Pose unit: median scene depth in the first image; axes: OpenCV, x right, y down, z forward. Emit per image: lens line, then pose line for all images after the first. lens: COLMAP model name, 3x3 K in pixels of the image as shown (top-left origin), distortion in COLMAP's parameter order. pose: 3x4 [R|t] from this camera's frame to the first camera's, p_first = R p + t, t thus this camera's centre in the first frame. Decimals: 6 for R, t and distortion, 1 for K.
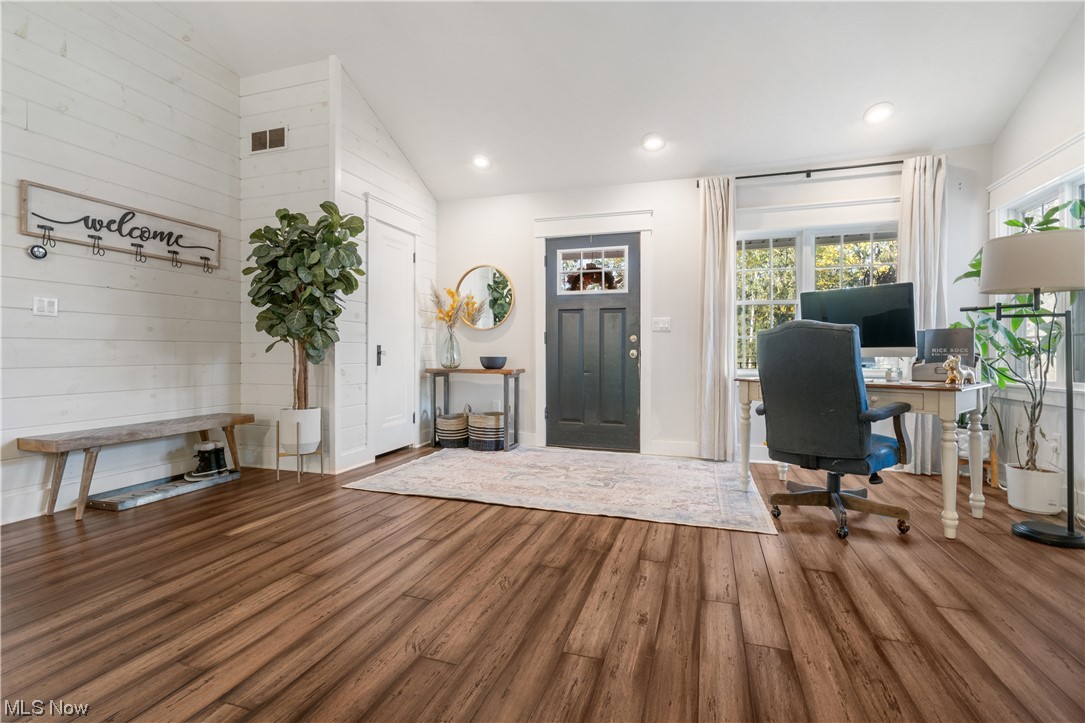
lens RADIAL K [[502.6, 0, 540.8], [0, 502.6, 352.4], [0, 0, 1]] dist [-0.008903, 0.000240]
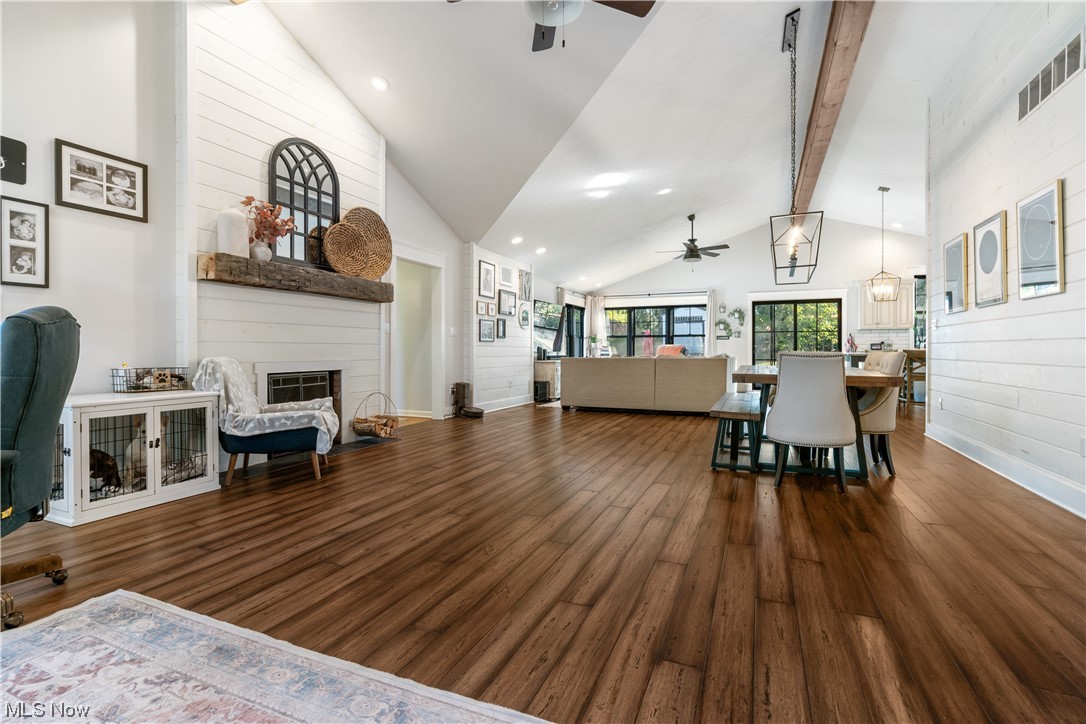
lens RADIAL K [[503.0, 0, 543.3], [0, 503.0, 356.7], [0, 0, 1]] dist [-0.008903, 0.000240]
pose [[-0.996222, -0.002601, 0.086800, -0.245408], [-0.001157, 0.999860, 0.016680, -0.006750], [-0.086831, 0.016517, -0.996086, 1.763340]]
